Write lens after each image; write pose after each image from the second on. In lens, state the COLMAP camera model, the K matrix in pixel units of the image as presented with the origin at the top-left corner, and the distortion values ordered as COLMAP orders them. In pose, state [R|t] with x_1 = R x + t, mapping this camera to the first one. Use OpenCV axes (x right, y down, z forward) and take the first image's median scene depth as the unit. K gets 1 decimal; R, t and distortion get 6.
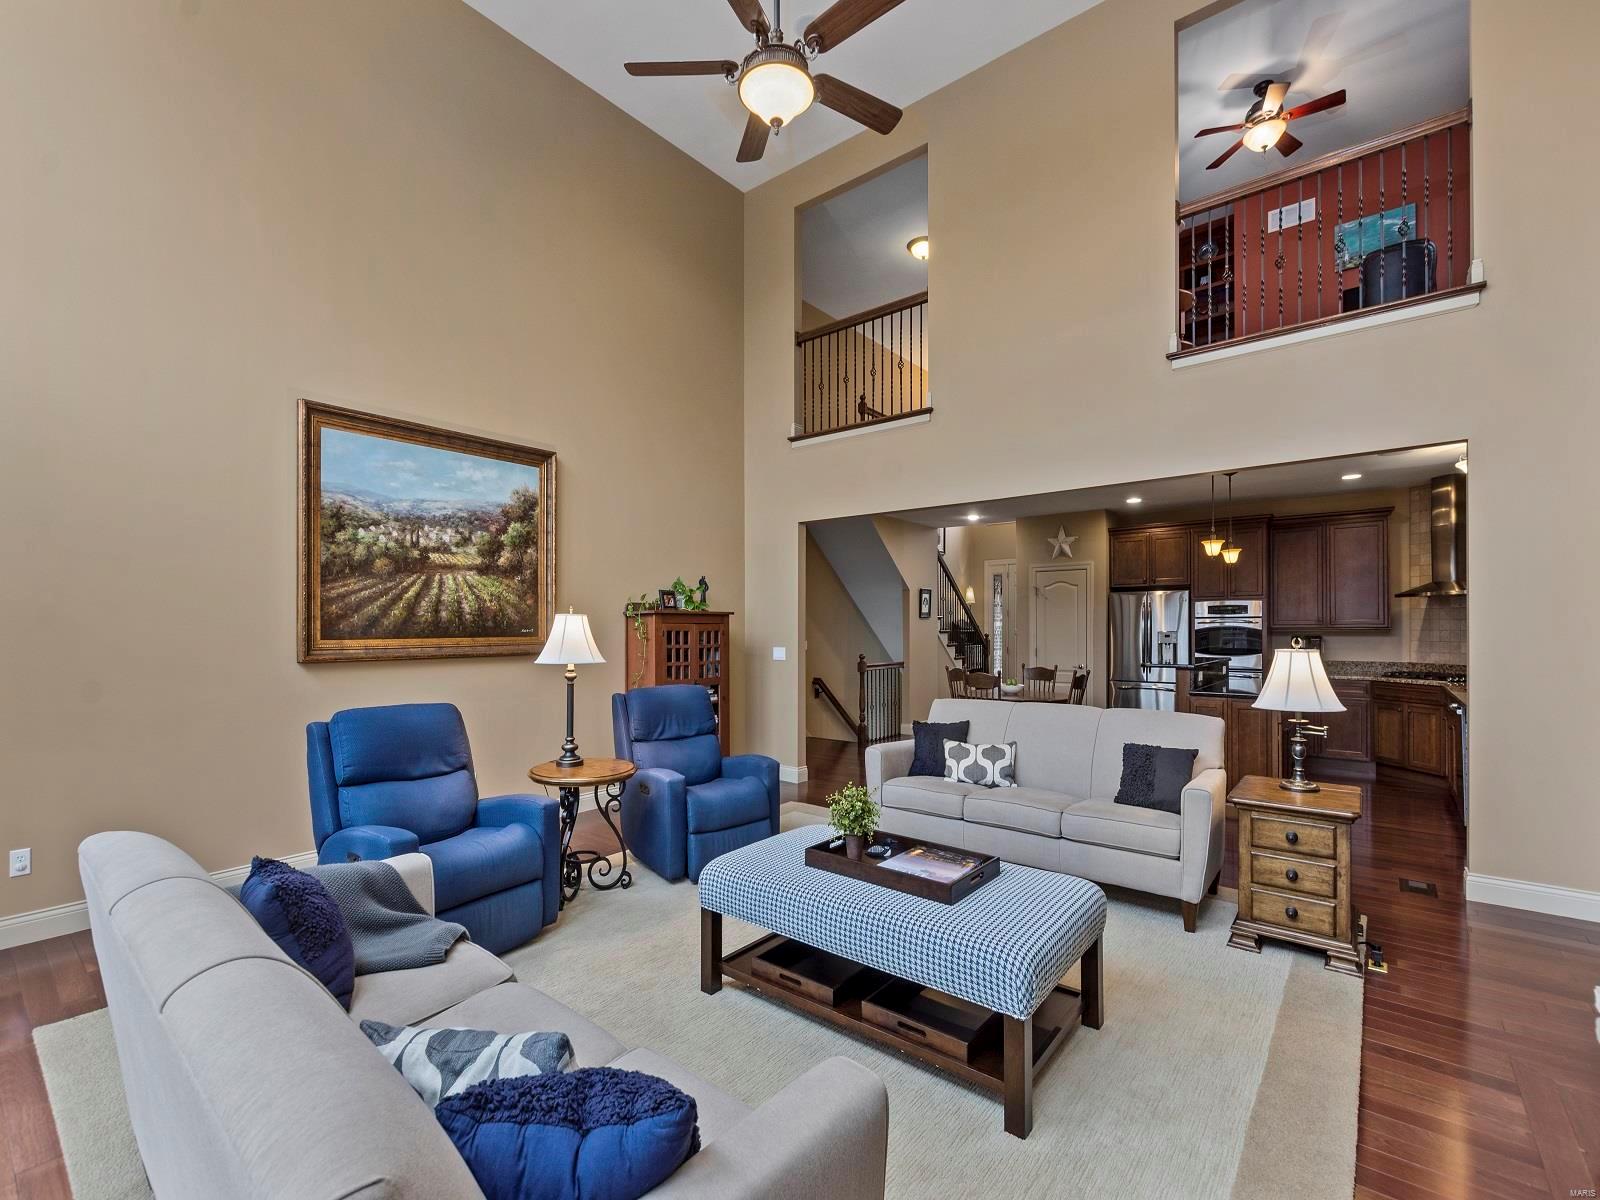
lens RADIAL K [[698.4, 0, 800.0], [0, 698.4, 600.0], [0, 0, 1]] dist [-0.000392, -0.000049]
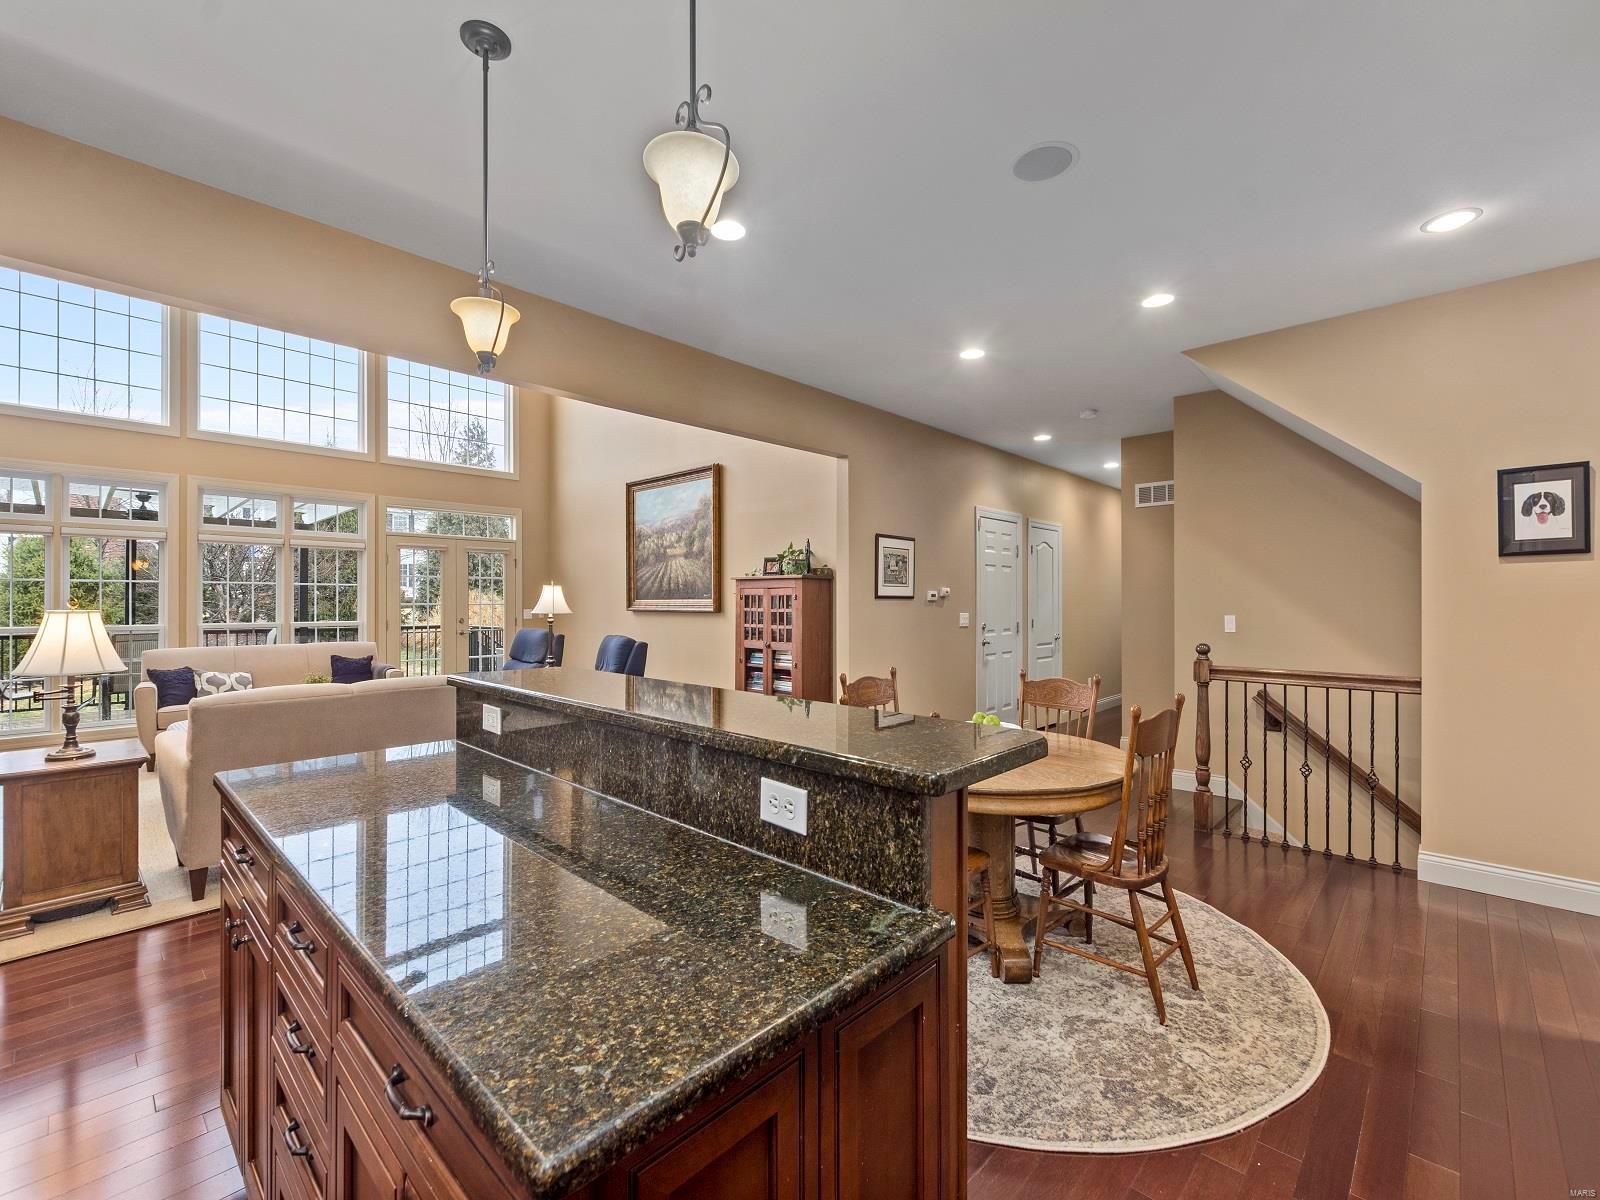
lens RADIAL K [[698.4, 0, 800.0], [0, 698.4, 600.0], [0, 0, 1]] dist [-0.000392, -0.000049]
pose [[-0.076266, 0.005457, -0.997073, 1.090251], [0.043109, 0.999068, 0.002171, 0.063449], [0.996155, -0.042817, -0.076430, 1.389548]]
